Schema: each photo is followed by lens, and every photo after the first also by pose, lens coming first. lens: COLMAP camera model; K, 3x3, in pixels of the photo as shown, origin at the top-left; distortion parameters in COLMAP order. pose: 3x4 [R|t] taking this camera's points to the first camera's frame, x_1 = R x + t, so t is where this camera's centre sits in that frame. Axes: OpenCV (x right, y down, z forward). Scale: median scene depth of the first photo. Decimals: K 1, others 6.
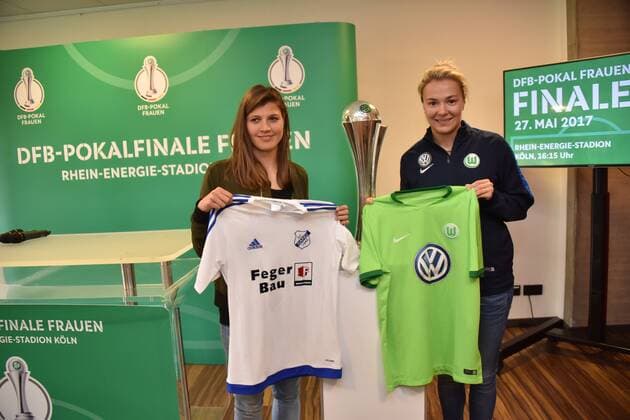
lens RADIAL K [[502.6, 0, 315.0], [0, 502.6, 210.0], [0, 0, 1]] dist [-0.161859, 0.087609]
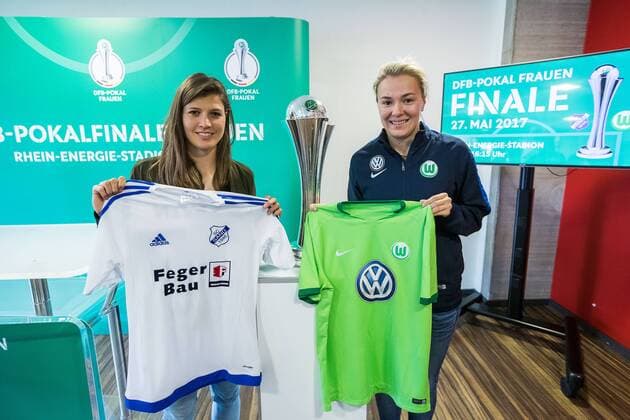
lens RADIAL K [[374.4, 0, 315.0], [0, 374.4, 210.0], [0, 0, 1]] dist [-0.039944, 0.037840]
pose [[0.995708, 0.019899, 0.090388, 0.032088], [-0.026878, 0.996694, 0.076666, -0.040607], [-0.088564, -0.078766, 0.992951, 0.191792]]
